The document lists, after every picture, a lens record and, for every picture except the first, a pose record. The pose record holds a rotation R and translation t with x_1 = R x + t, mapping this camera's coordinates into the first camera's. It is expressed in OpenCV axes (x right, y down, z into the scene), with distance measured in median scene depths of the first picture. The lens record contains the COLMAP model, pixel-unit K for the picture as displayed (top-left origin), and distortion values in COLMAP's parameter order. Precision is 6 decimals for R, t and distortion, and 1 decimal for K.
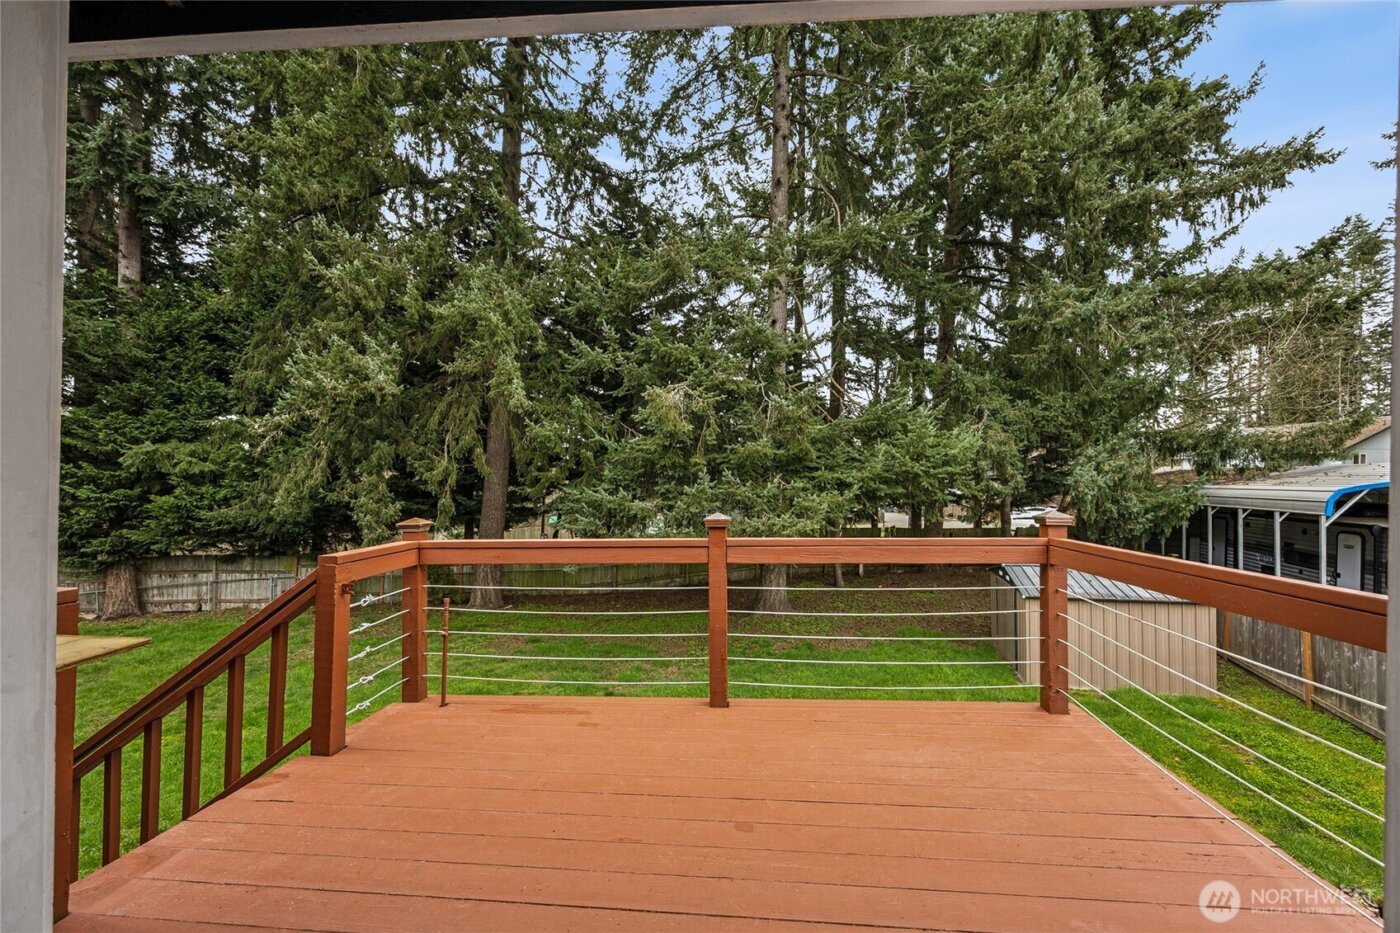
lens RADIAL K [[529.9, 0, 715.6], [0, 529.9, 473.4], [0, 0, 1]] dist [-0.003935, -0.000078]
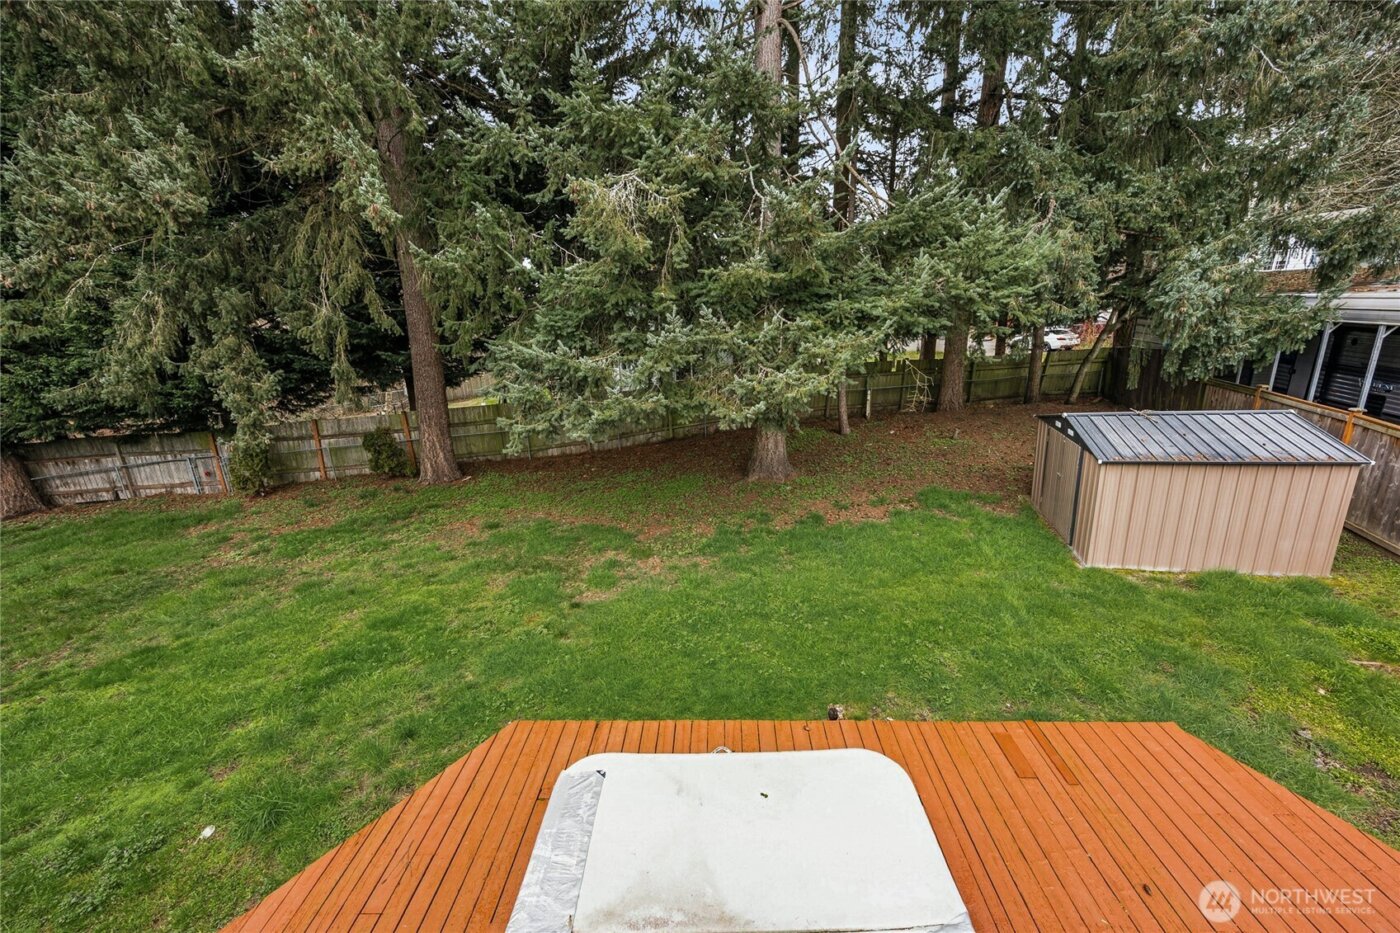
lens RADIAL K [[529.9, 0, 715.6], [0, 529.9, 473.4], [0, 0, 1]] dist [-0.003935, -0.000078]
pose [[0.998412, -0.054875, 0.012761, 0.011642], [0.048036, 0.947498, 0.316132, -0.016044], [-0.029439, -0.315017, 0.948629, 0.225604]]
